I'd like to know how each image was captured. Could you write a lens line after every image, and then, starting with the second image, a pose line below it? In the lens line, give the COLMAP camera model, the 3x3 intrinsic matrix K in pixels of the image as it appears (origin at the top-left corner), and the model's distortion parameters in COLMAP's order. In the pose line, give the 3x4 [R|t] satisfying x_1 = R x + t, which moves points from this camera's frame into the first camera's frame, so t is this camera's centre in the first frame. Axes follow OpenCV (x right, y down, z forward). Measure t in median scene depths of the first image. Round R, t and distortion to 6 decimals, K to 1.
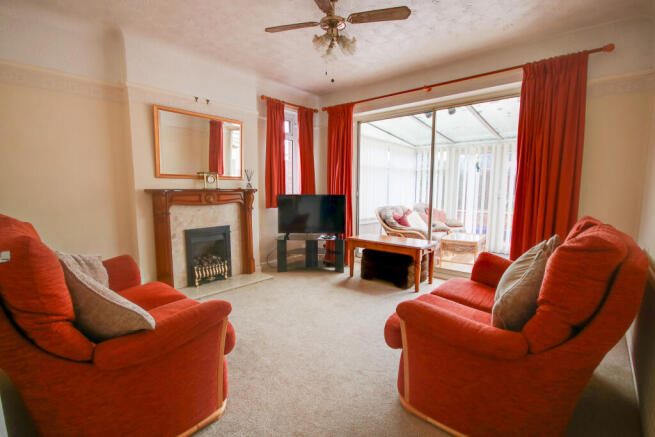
lens RADIAL K [[314.8, 0, 327.7], [0, 314.8, 223.5], [0, 0, 1]] dist [-0.001680, -0.000223]
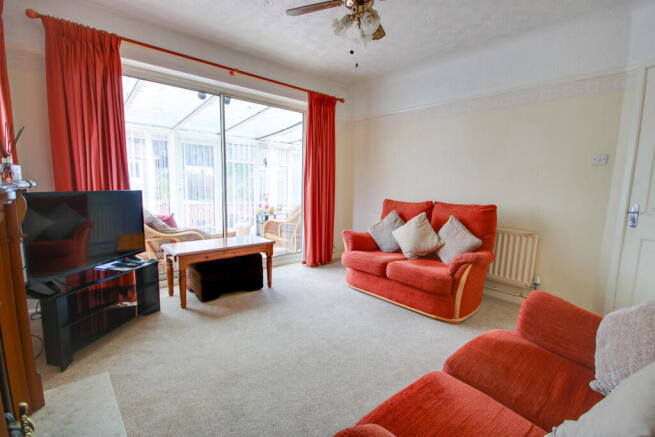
lens RADIAL K [[314.8, 0, 327.7], [0, 314.8, 223.5], [0, 0, 1]] dist [-0.001680, -0.000223]
pose [[0.091416, -0.128500, 0.987487, -0.586924], [0.089478, 0.988688, 0.120373, -0.074709], [-0.991785, 0.077354, 0.101880, 0.635249]]
